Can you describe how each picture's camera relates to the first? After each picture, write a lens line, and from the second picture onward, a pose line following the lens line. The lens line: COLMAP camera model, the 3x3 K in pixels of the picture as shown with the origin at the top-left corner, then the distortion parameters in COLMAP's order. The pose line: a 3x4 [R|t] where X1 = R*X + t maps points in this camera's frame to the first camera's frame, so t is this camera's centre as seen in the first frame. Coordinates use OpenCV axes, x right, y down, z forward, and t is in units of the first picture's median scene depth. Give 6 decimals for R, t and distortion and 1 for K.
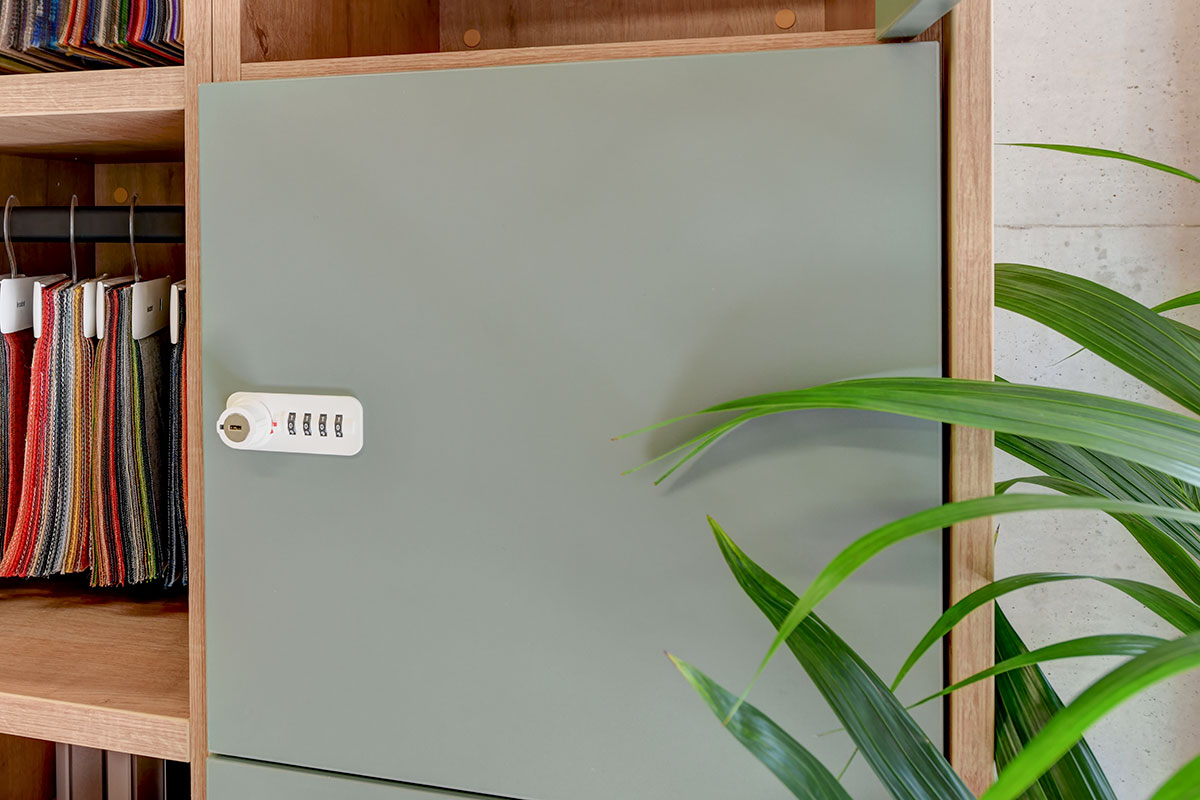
lens RADIAL K [[839.7, 0, 600.0], [0, 839.7, 400.0], [0, 0, 1]] dist [-0.001168, -0.000535]
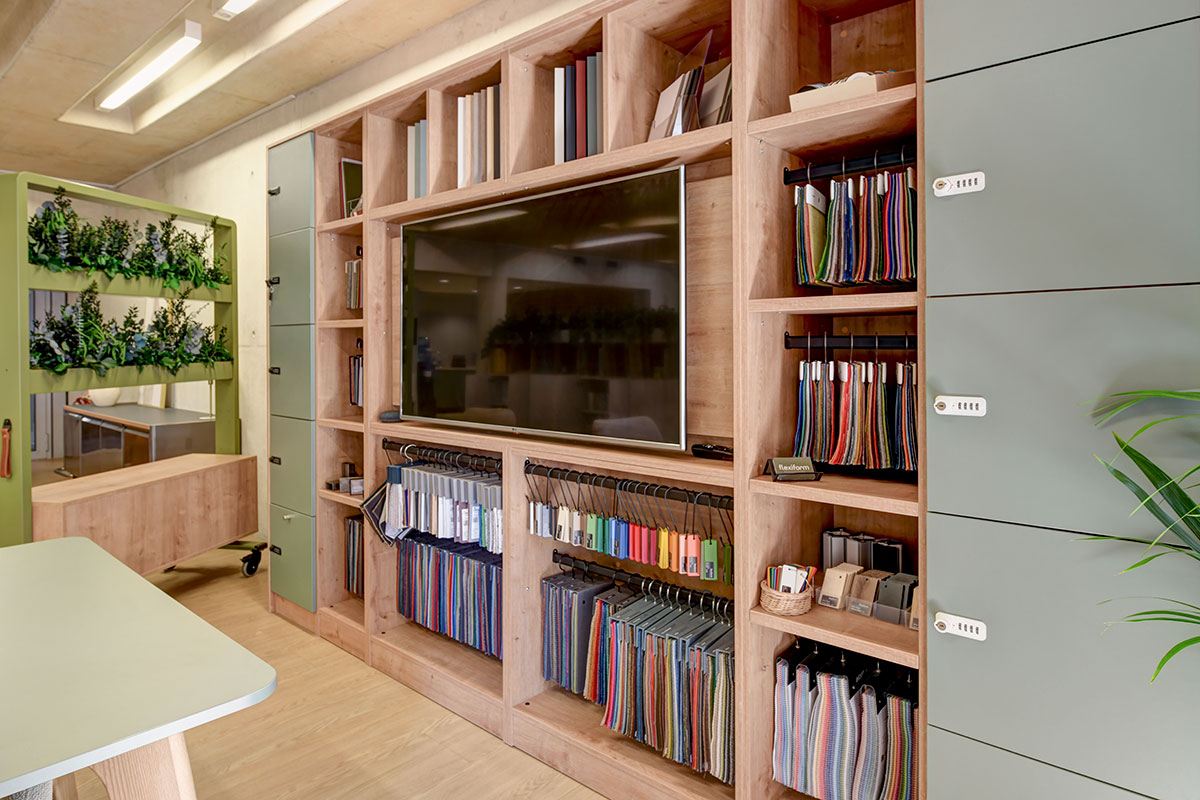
lens RADIAL K [[794.3, 0, 600.7], [0, 794.3, 335.3], [0, 0, 1]] dist [-0.000996, -0.000475]
pose [[0.849082, -0.002588, -0.528255, 0.046519], [-0.109435, 0.977434, -0.180687, 0.360361], [0.516802, 0.211227, 0.829638, -1.749004]]
